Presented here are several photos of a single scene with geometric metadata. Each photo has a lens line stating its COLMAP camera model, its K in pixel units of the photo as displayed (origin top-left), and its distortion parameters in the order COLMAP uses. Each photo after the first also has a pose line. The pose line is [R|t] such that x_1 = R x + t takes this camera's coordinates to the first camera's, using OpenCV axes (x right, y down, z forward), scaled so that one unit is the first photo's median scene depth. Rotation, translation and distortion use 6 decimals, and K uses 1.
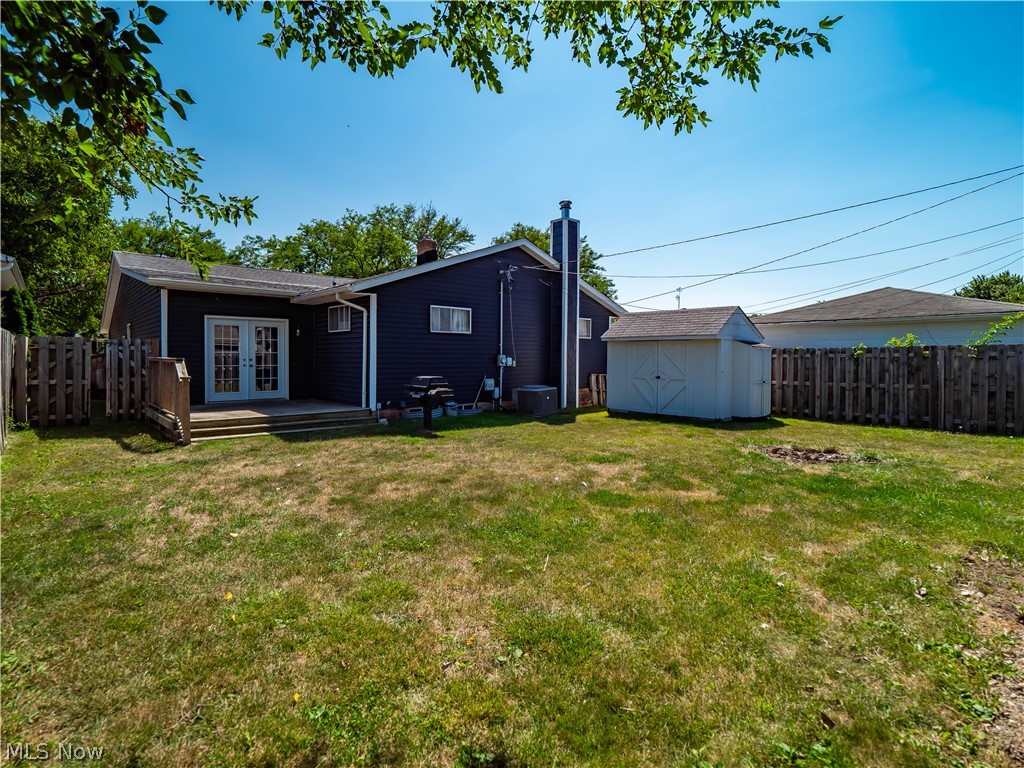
lens RADIAL K [[457.7, 0, 512.1], [0, 457.7, 368.2], [0, 0, 1]] dist [0.001445, 0.000161]
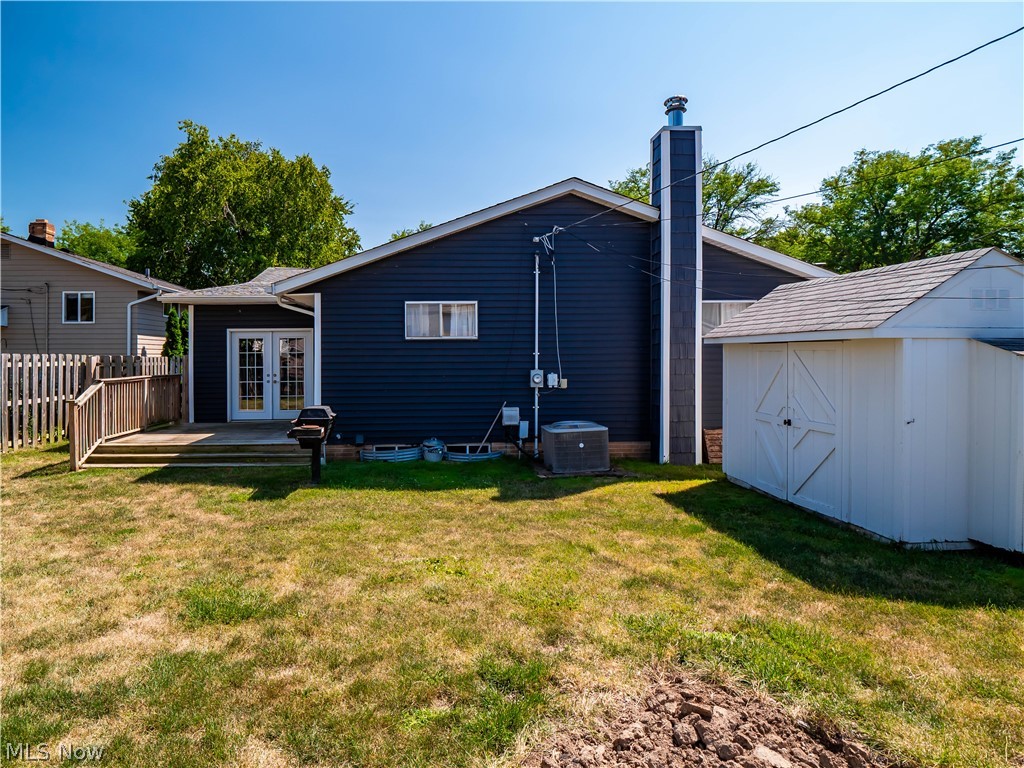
lens RADIAL K [[556.7, 0, 510.5], [0, 556.7, 363.1], [0, 0, 1]] dist [0.001717, 0.000595]
pose [[0.795649, -0.000778, -0.605758, 0.424516], [-0.006538, 0.999930, -0.009872, -0.031309], [0.605723, 0.011815, 0.795588, 0.371557]]
